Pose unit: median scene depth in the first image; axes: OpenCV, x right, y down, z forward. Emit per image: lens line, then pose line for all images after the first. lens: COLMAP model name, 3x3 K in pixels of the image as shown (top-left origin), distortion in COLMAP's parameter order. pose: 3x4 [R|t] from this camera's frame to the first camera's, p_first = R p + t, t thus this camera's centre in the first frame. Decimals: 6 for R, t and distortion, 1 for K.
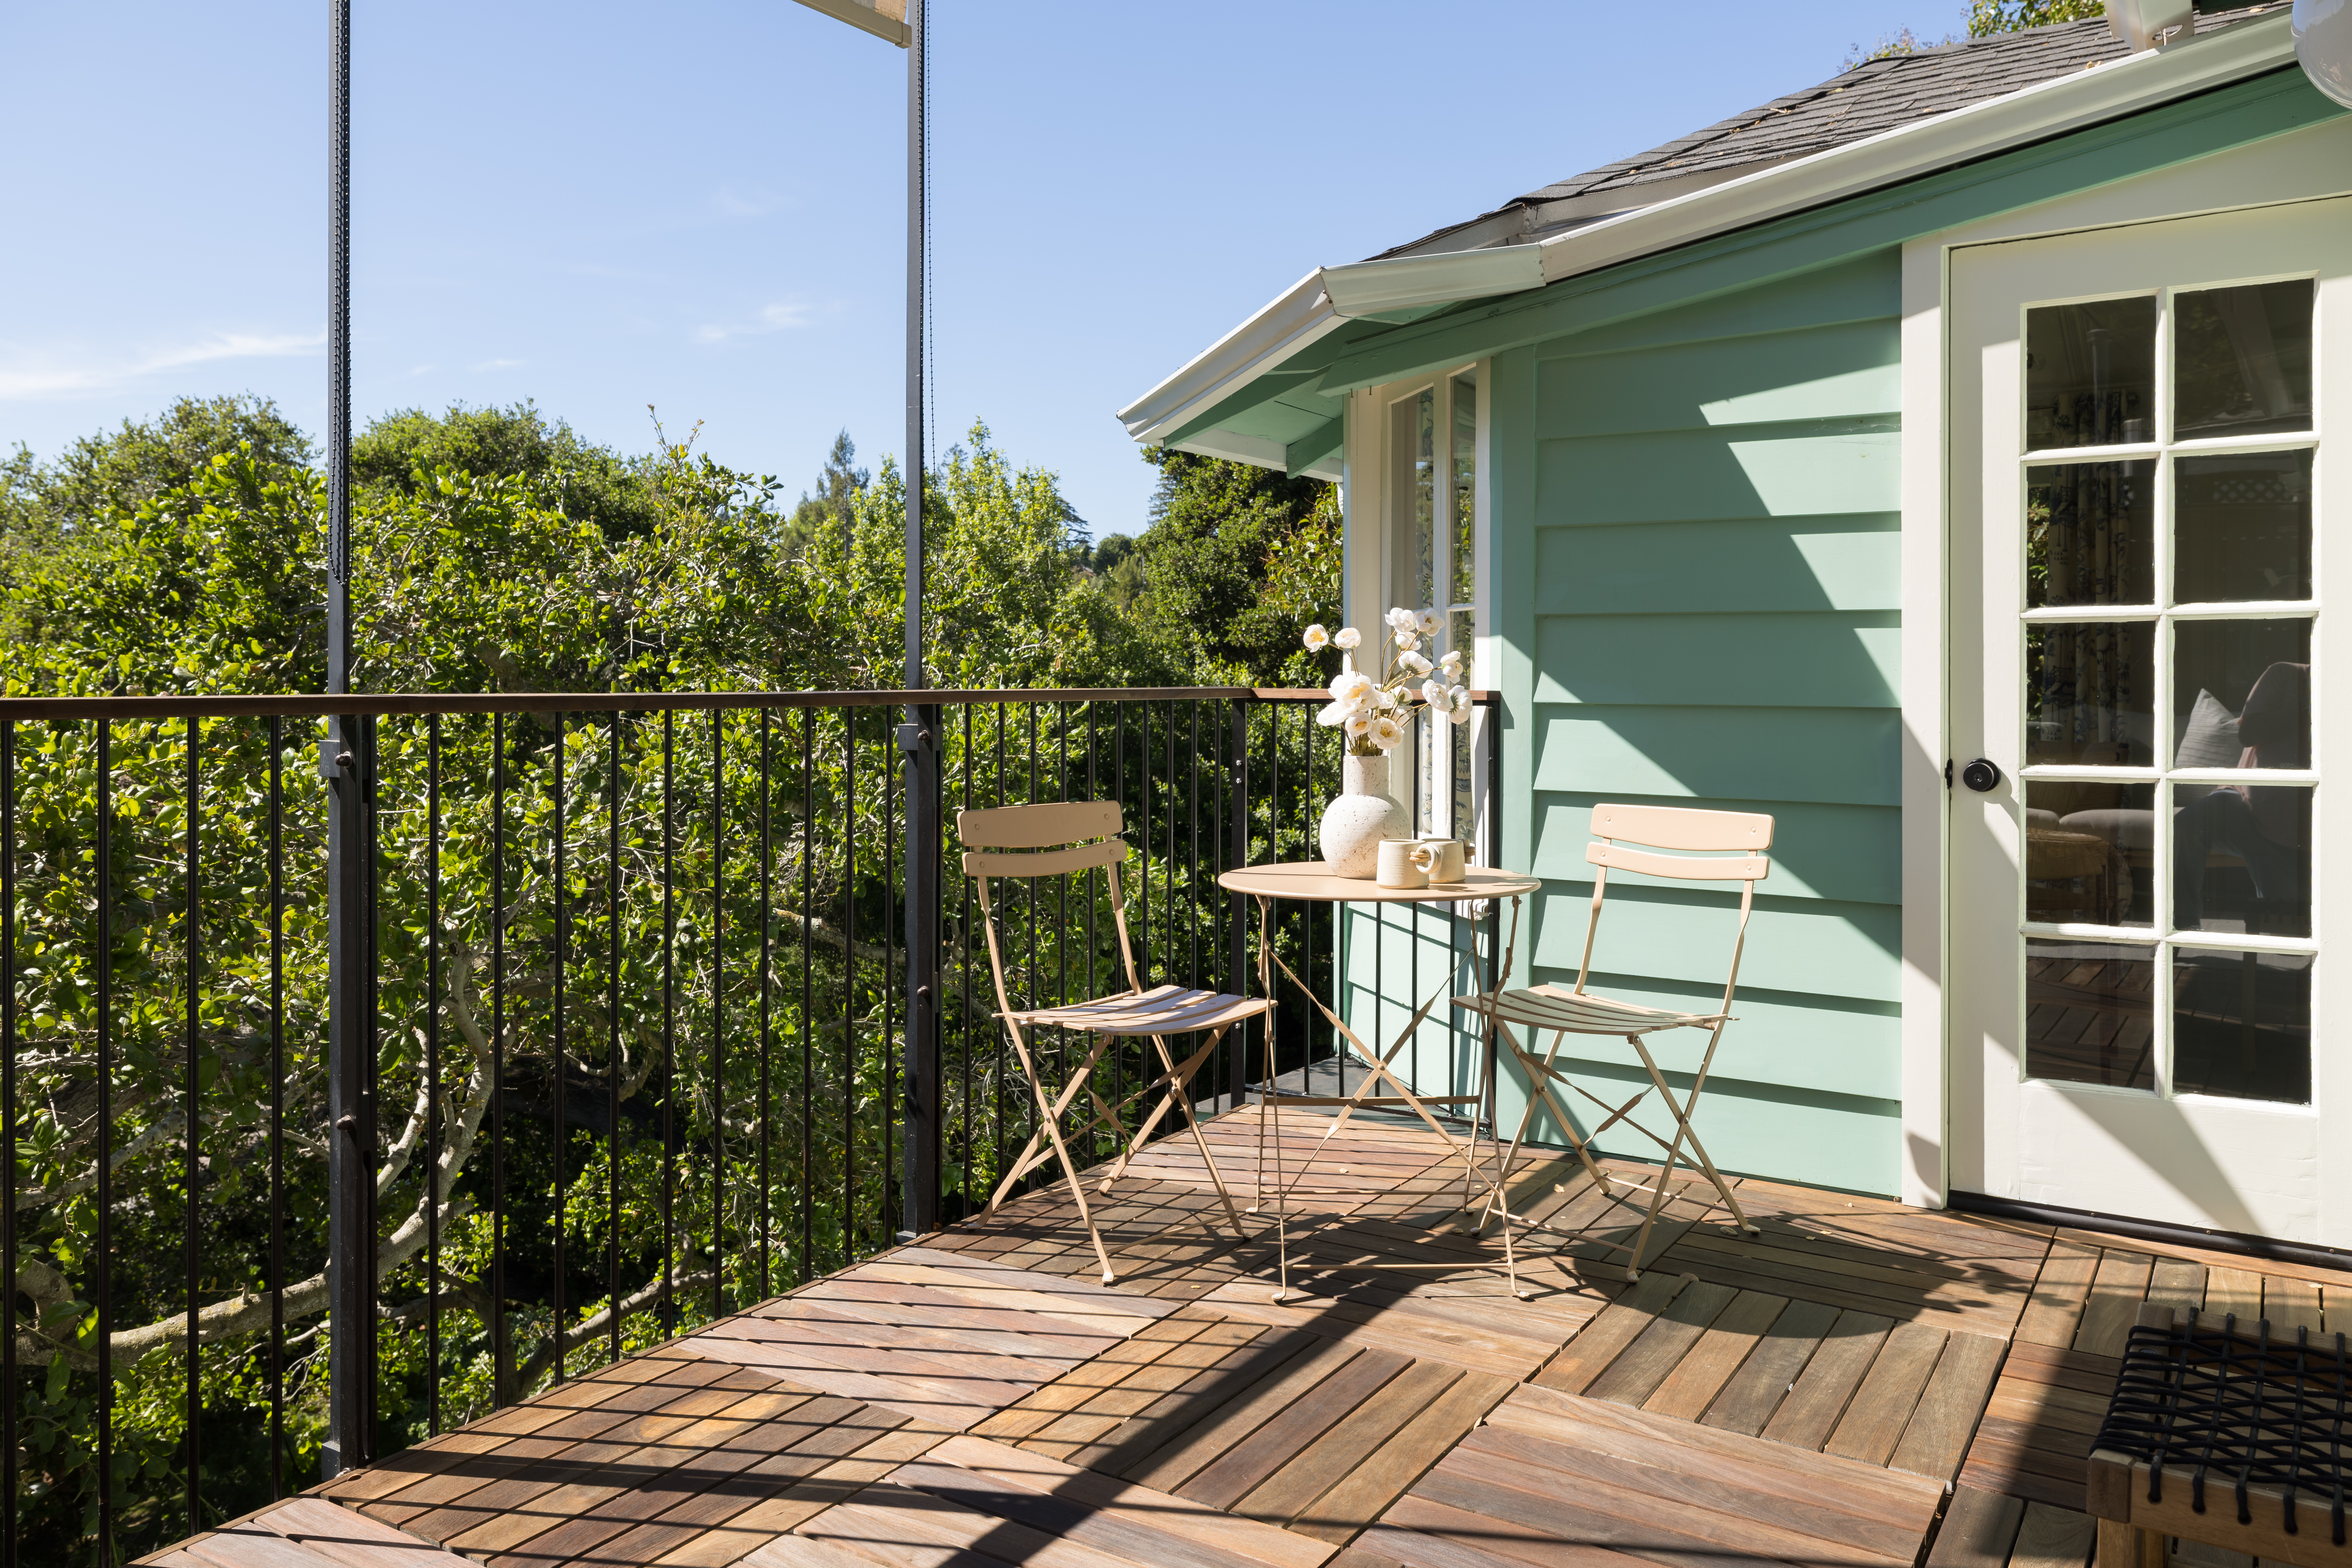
lens RADIAL K [[1759.3, 0, 1175.6], [0, 1759.3, 776.8], [0, 0, 1]] dist [0.001866, -0.000287]
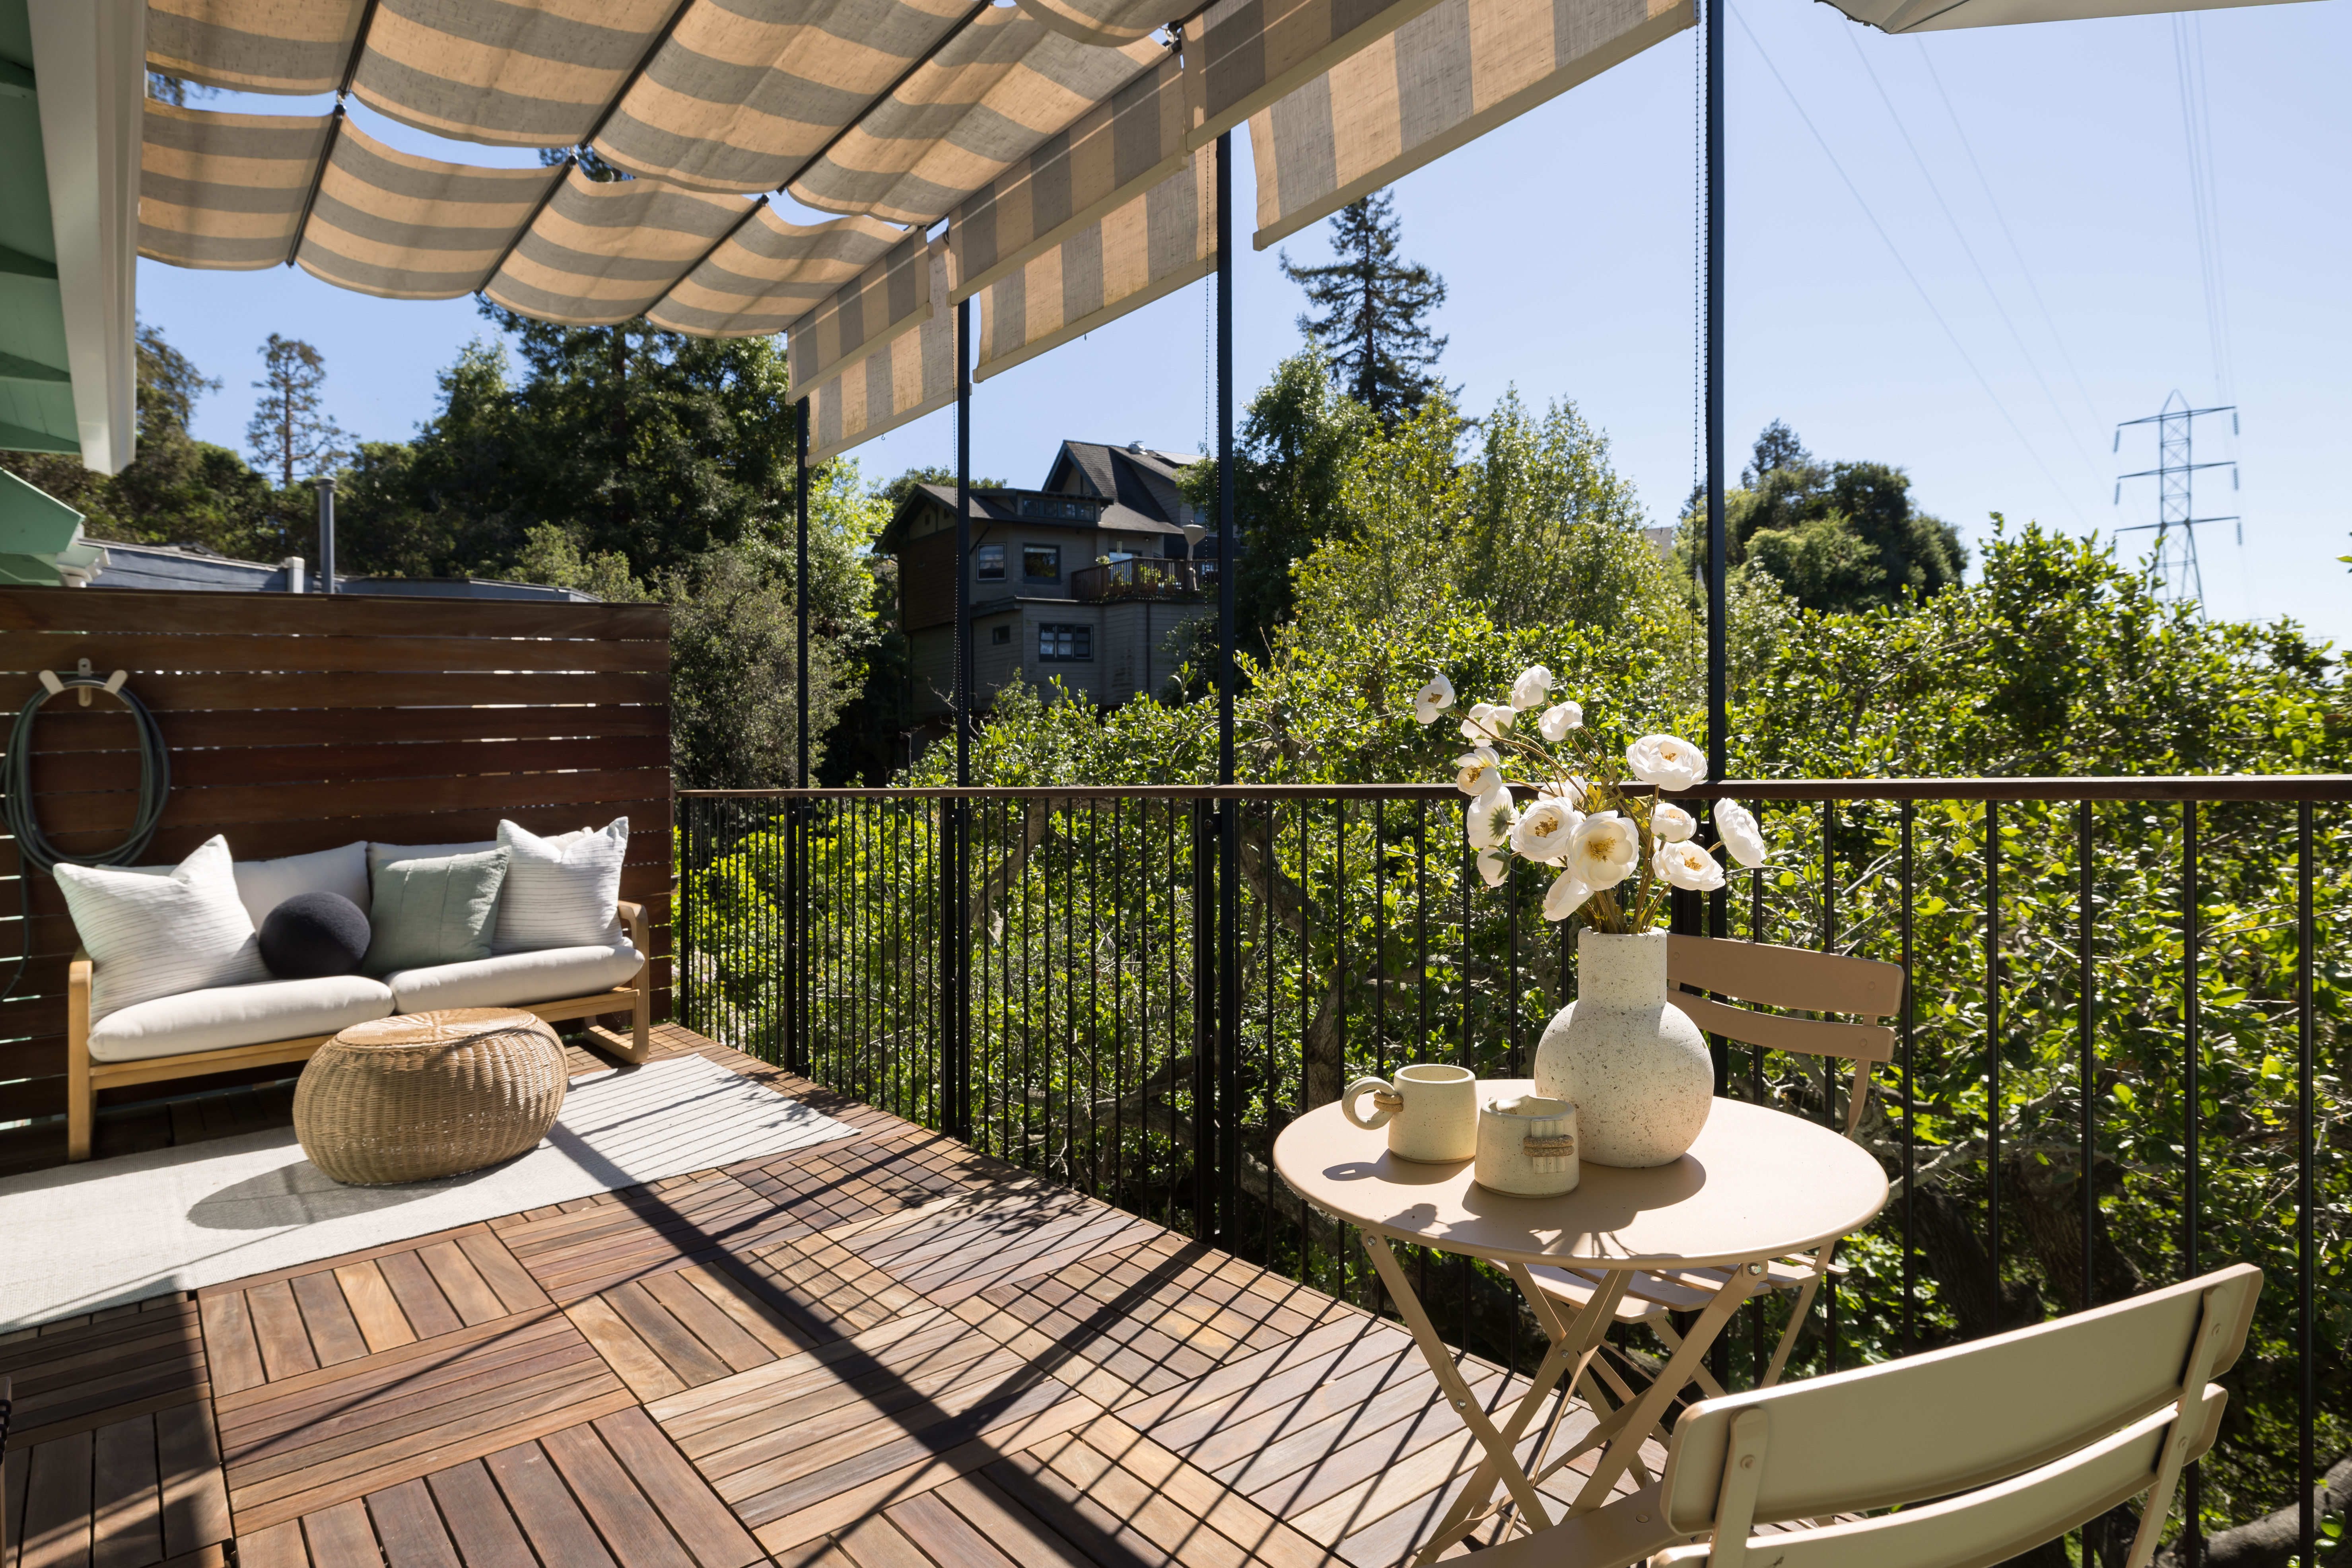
lens RADIAL K [[1307.9, 0, 1175.3], [0, 1307.9, 772.7], [0, 0, 1]] dist [0.000382, -0.000005]
pose [[-0.322686, 0.040249, -0.945650, 0.745596], [-0.008325, 0.998936, 0.045357, -0.128805], [0.946470, 0.022508, -0.322007, 1.369104]]
